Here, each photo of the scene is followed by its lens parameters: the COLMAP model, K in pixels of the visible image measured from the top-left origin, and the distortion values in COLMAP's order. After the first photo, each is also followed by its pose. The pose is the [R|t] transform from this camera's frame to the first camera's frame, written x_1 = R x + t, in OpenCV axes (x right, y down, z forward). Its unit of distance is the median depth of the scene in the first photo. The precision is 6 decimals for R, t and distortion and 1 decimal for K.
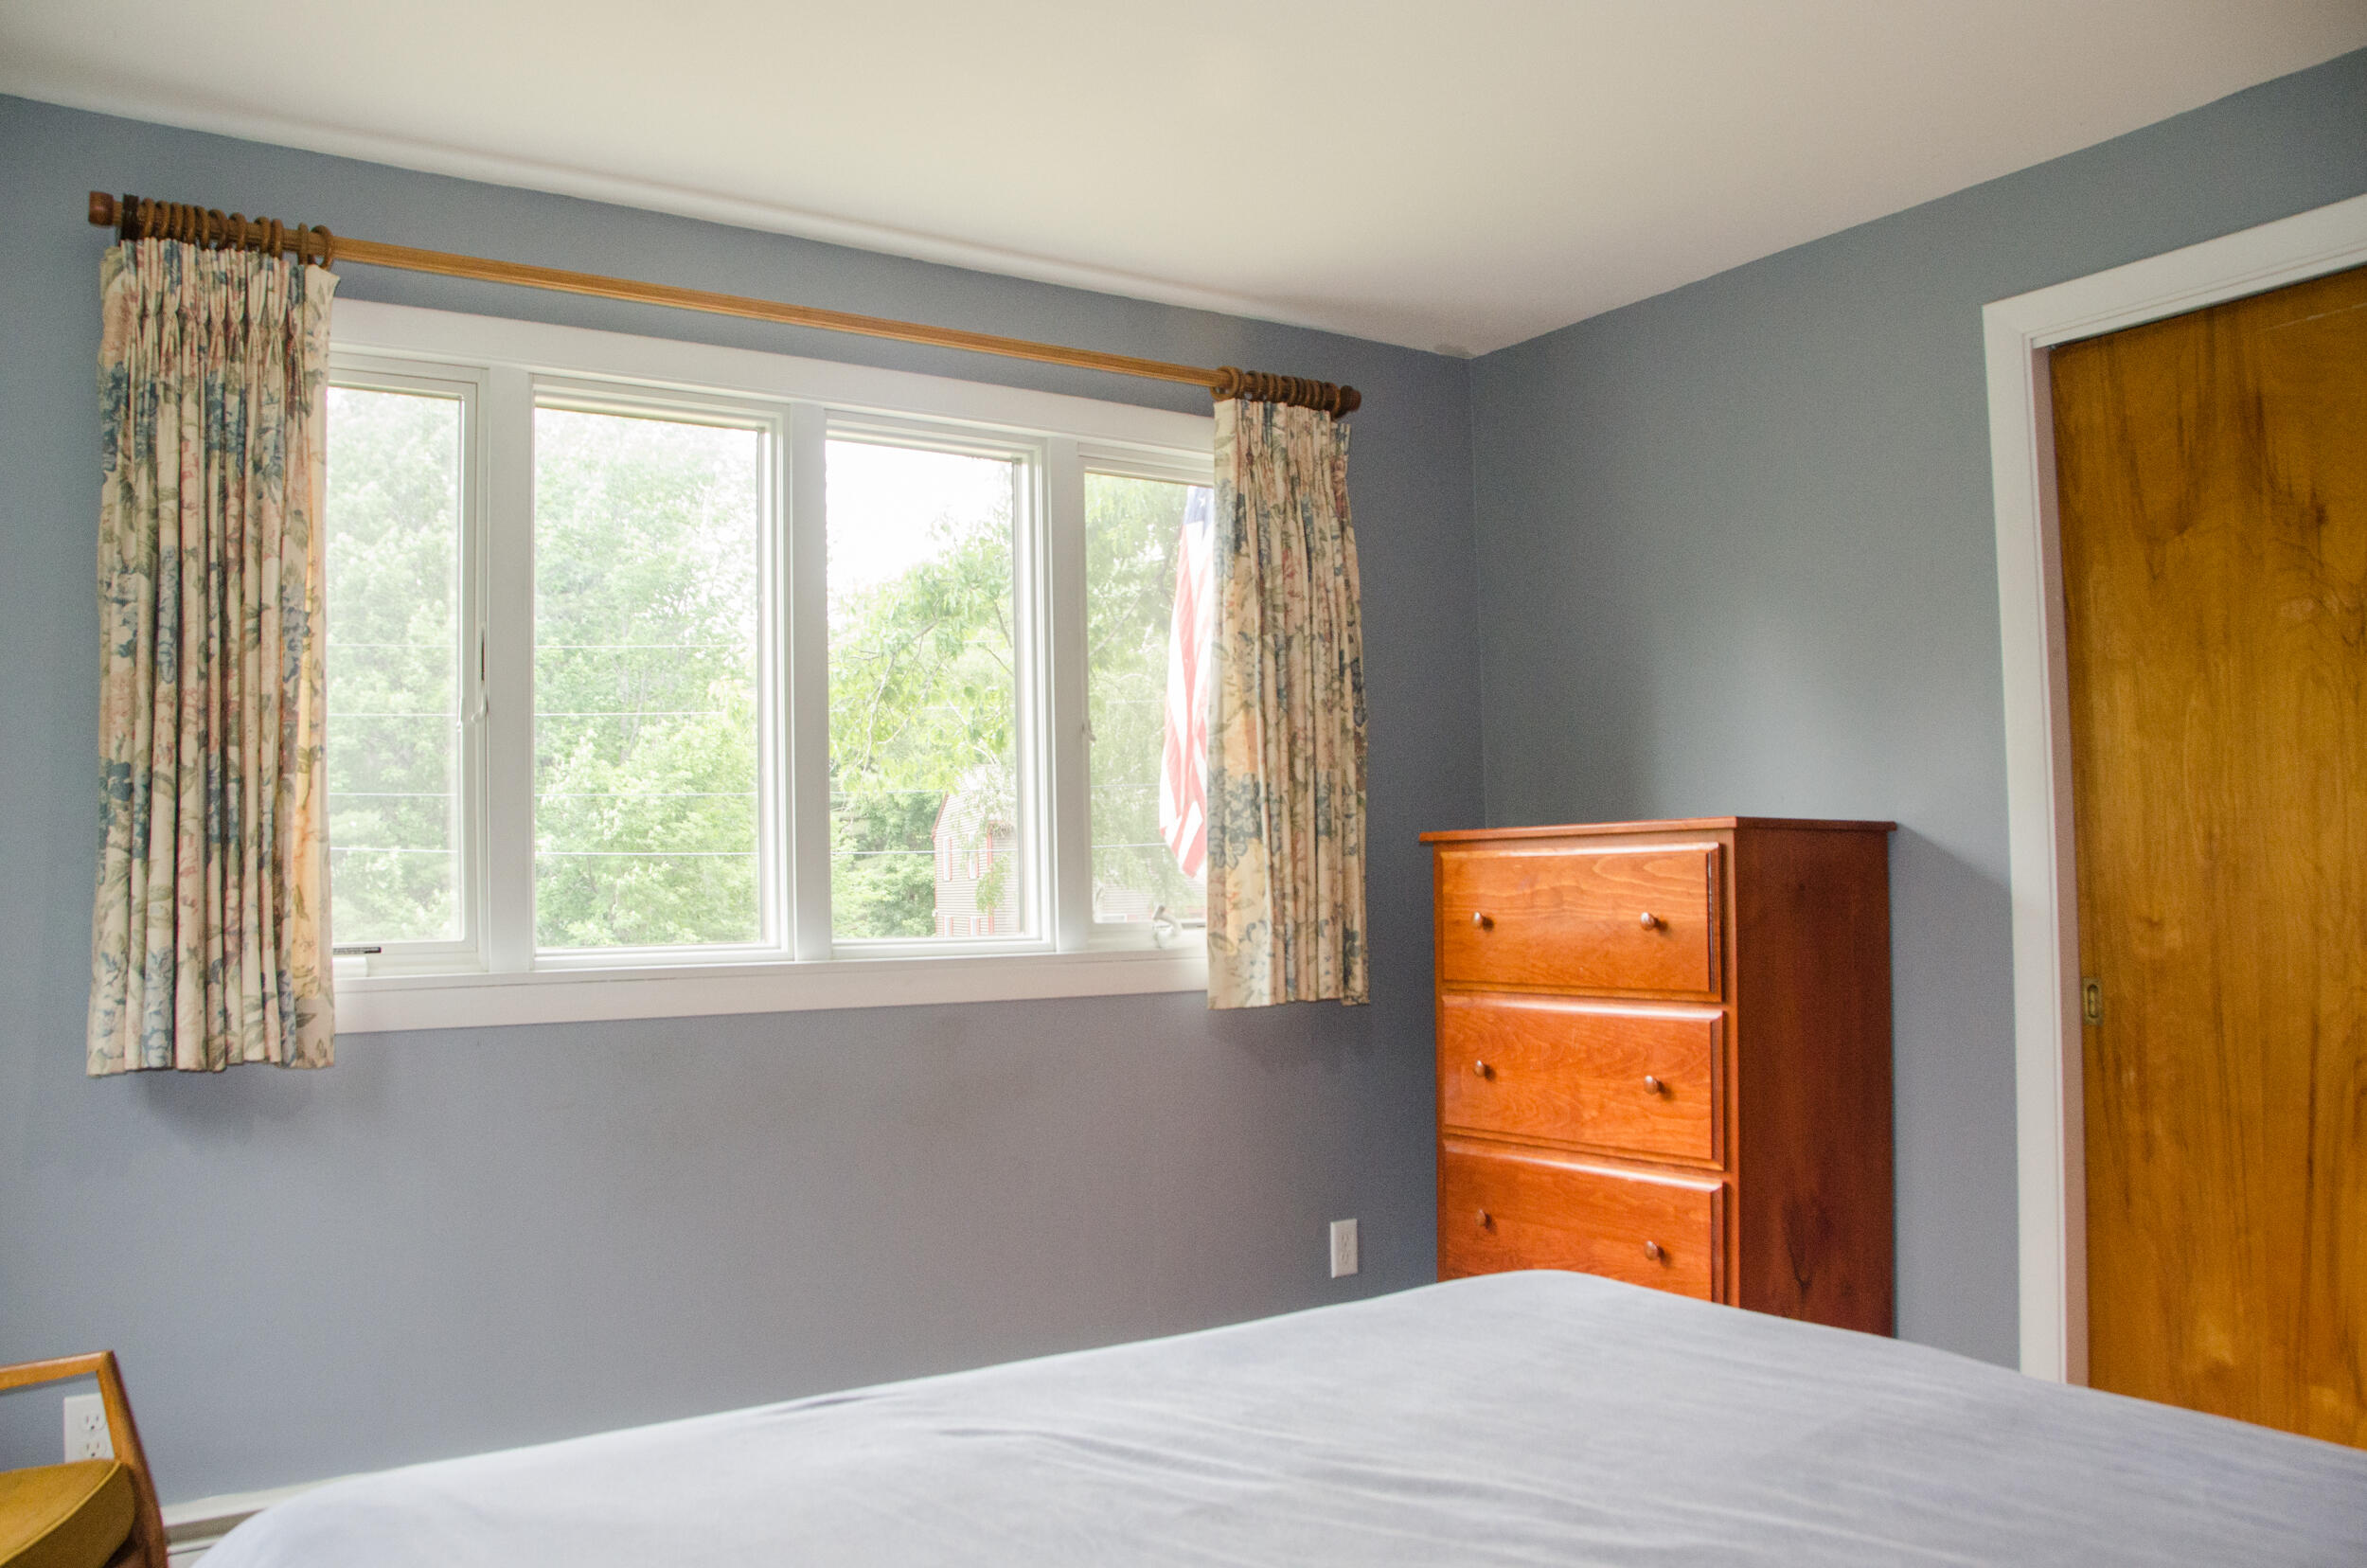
lens RADIAL K [[1852.0, 0, 1167.0], [0, 1852.0, 833.6], [0, 0, 1]] dist [-0.142323, 0.118212]
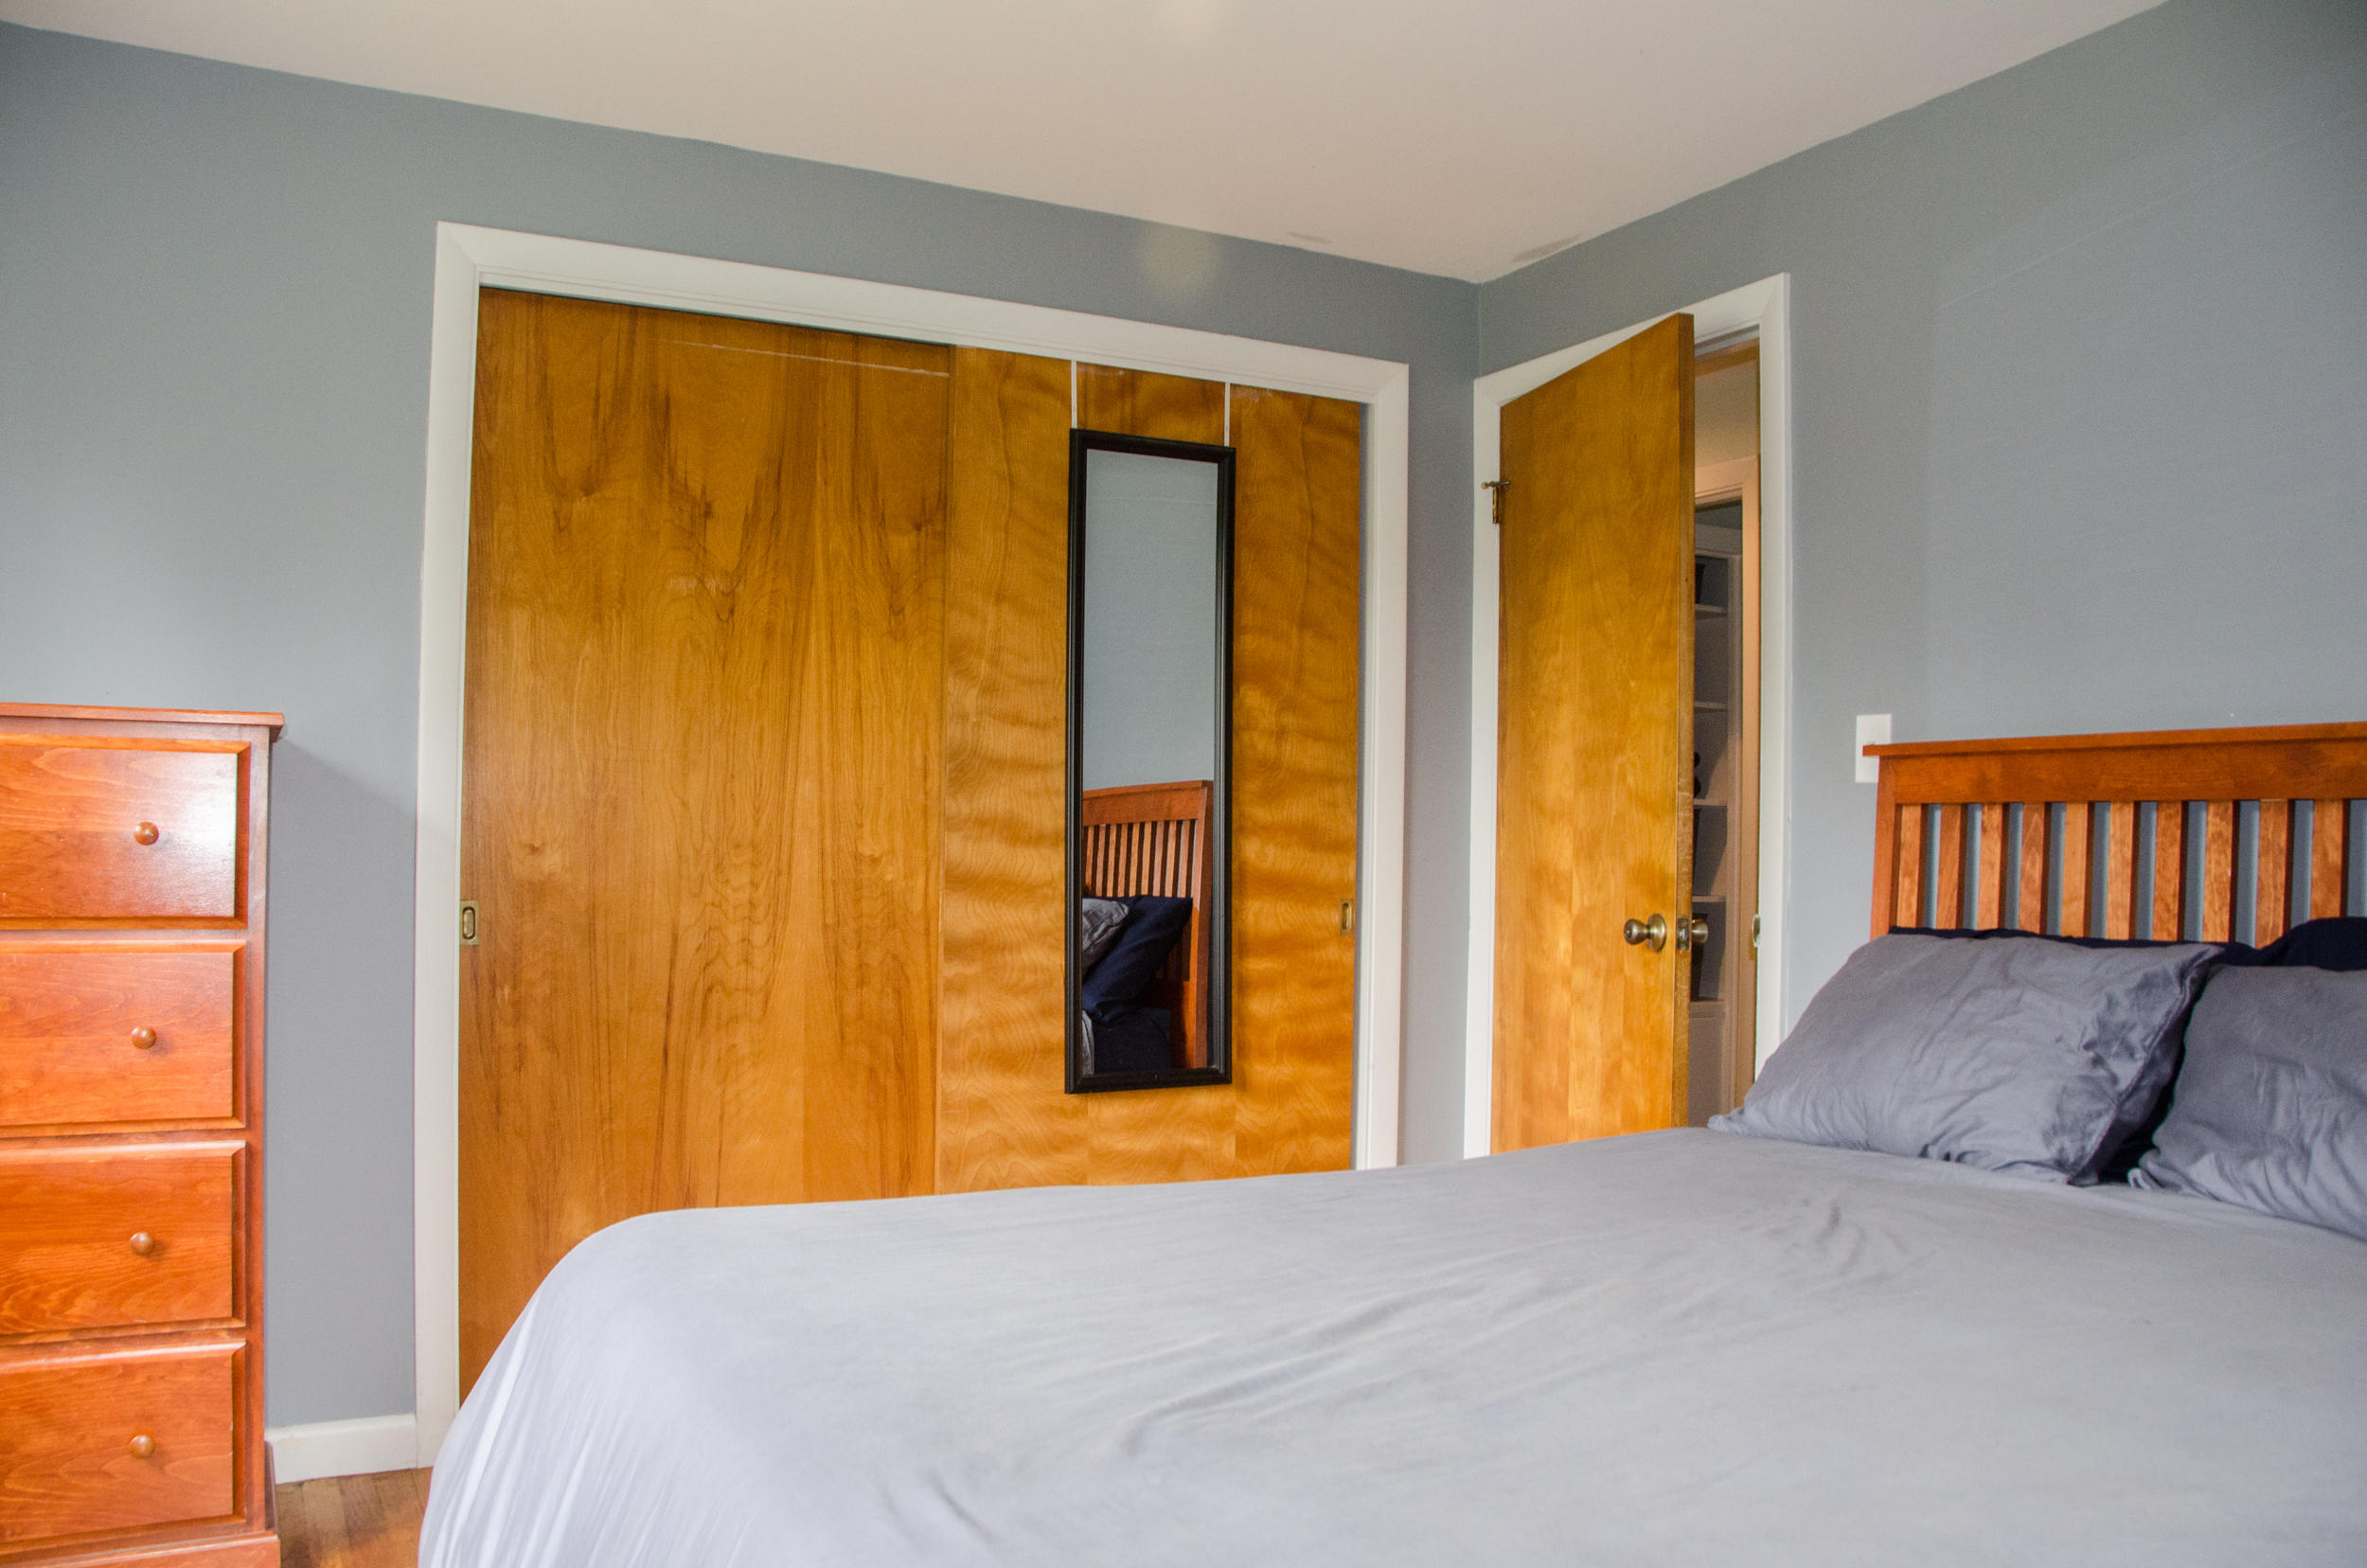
lens RADIAL K [[1826.2, 0, 1183.1], [0, 1826.2, 816.6], [0, 0, 1]] dist [-0.113992, 0.011852]
pose [[0.102805, 0.036152, 0.994044, -0.496553], [-0.046306, 0.998430, -0.031522, 0.048471], [-0.993623, -0.042790, 0.104318, 0.516281]]
